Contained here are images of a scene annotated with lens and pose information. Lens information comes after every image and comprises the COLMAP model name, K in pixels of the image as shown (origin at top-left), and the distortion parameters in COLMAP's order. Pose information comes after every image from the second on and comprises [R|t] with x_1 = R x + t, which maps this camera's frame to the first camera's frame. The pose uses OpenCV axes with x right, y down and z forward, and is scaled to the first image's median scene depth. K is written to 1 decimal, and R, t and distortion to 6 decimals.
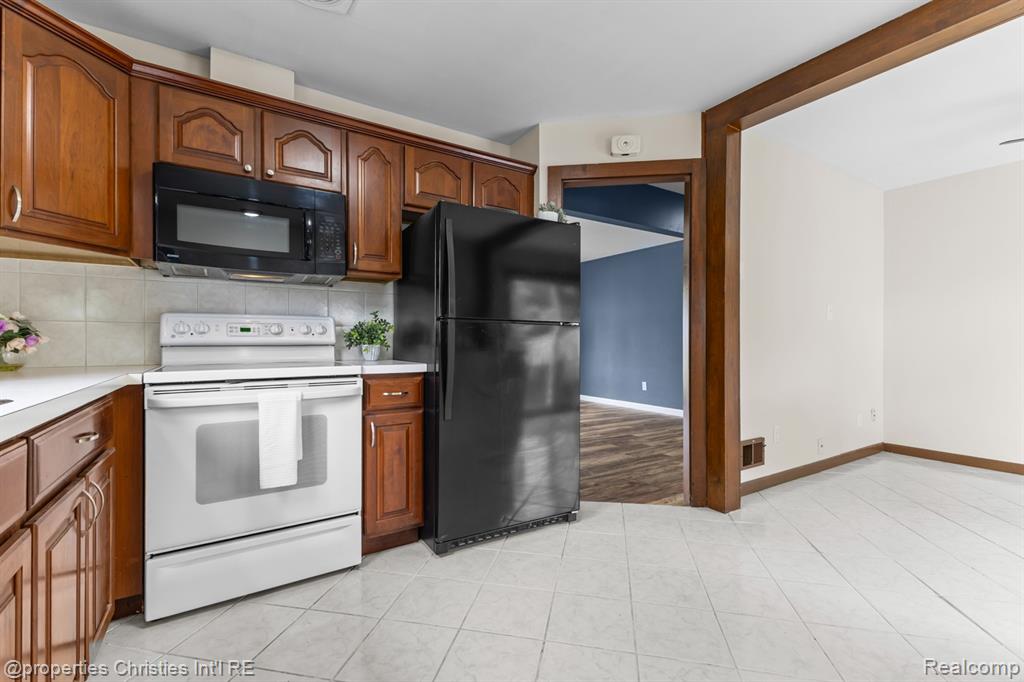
lens RADIAL K [[445.0, 0, 533.7], [0, 445.0, 339.4], [0, 0, 1]] dist [0.012257, -0.000994]
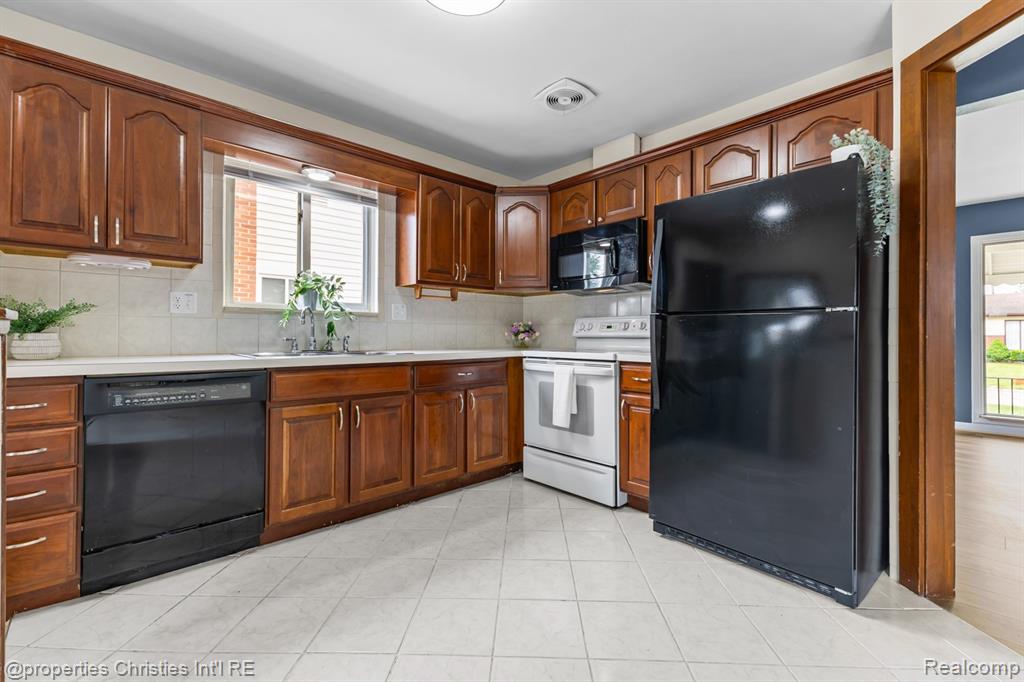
lens RADIAL K [[445.0, 0, 514.3], [0, 445.0, 332.9], [0, 0, 1]] dist [0.012257, -0.000994]
pose [[0.168657, -0.006318, -0.985655, 0.846737], [0.000273, 0.999980, -0.006363, 0.007331], [0.985675, 0.000804, 0.168655, 0.506131]]
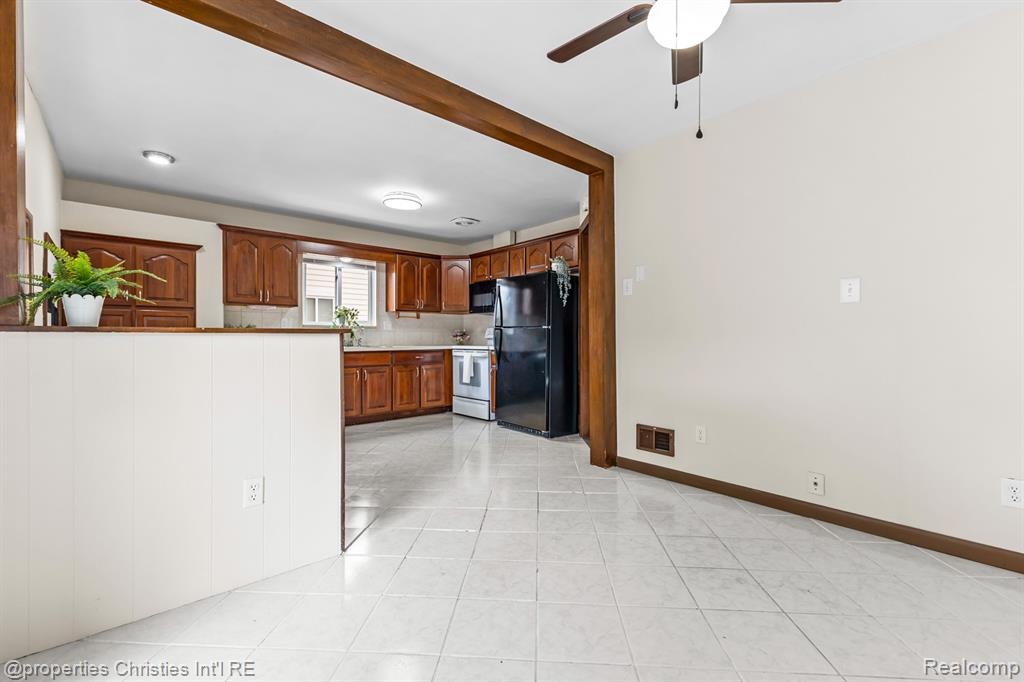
lens RADIAL K [[445.0, 0, 511.7], [0, 445.0, 337.9], [0, 0, 1]] dist [0.012257, -0.000994]
pose [[0.141075, -0.002146, -0.989997, 2.303133], [0.004804, 0.999987, -0.001484, 0.014157], [0.989987, -0.004546, 0.141084, 0.775057]]
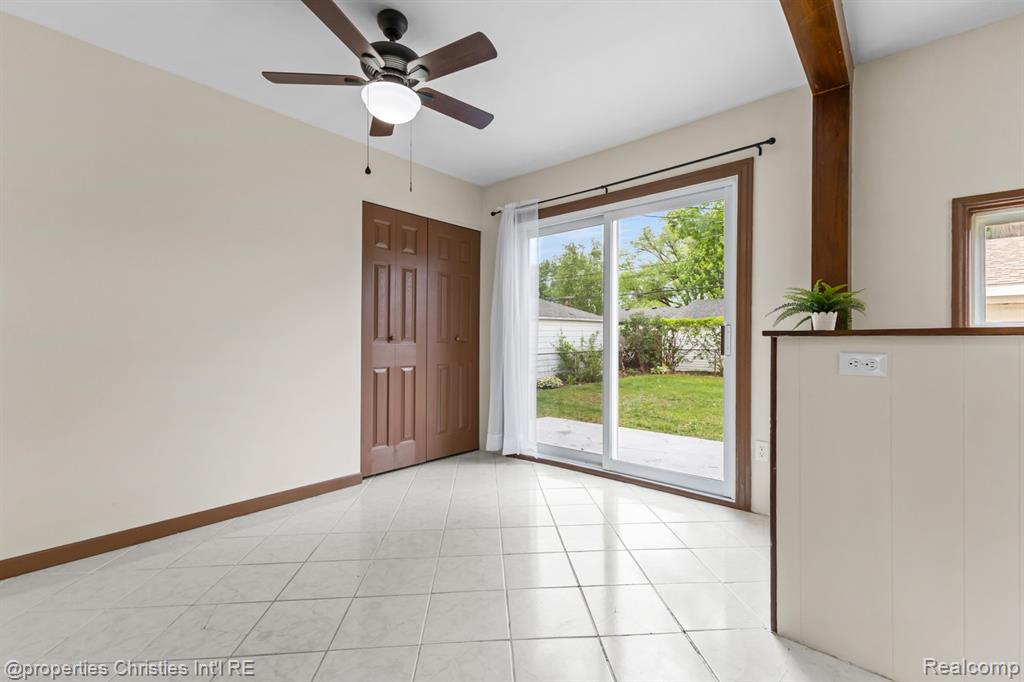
lens RADIAL K [[445.0, 0, 516.0], [0, 445.0, 341.7], [0, 0, 1]] dist [0.012257, -0.000994]
pose [[-0.277180, -0.006416, 0.960797, 0.568862], [-0.006187, 0.999969, 0.004892, 0.007880], [-0.960798, -0.004588, -0.277211, 1.181661]]
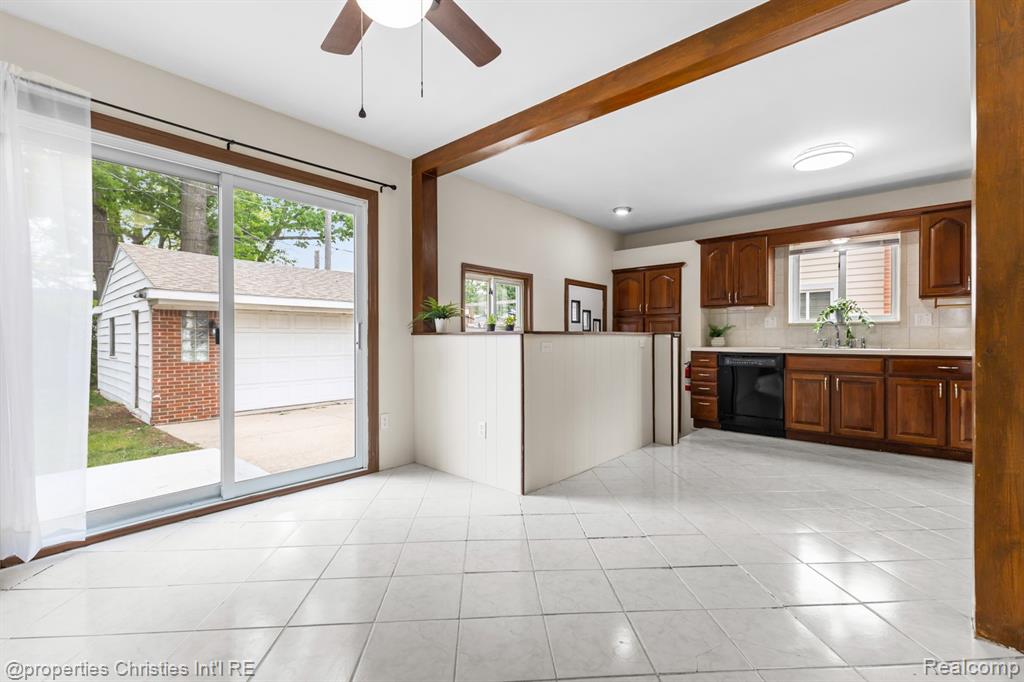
lens RADIAL K [[445.0, 0, 513.6], [0, 445.0, 343.0], [0, 0, 1]] dist [0.012257, -0.000994]
pose [[-0.963251, 0.000575, -0.268604, 1.607031], [-0.001194, 0.999979, 0.006423, 0.020254], [0.268602, 0.006508, -0.963229, 1.894448]]
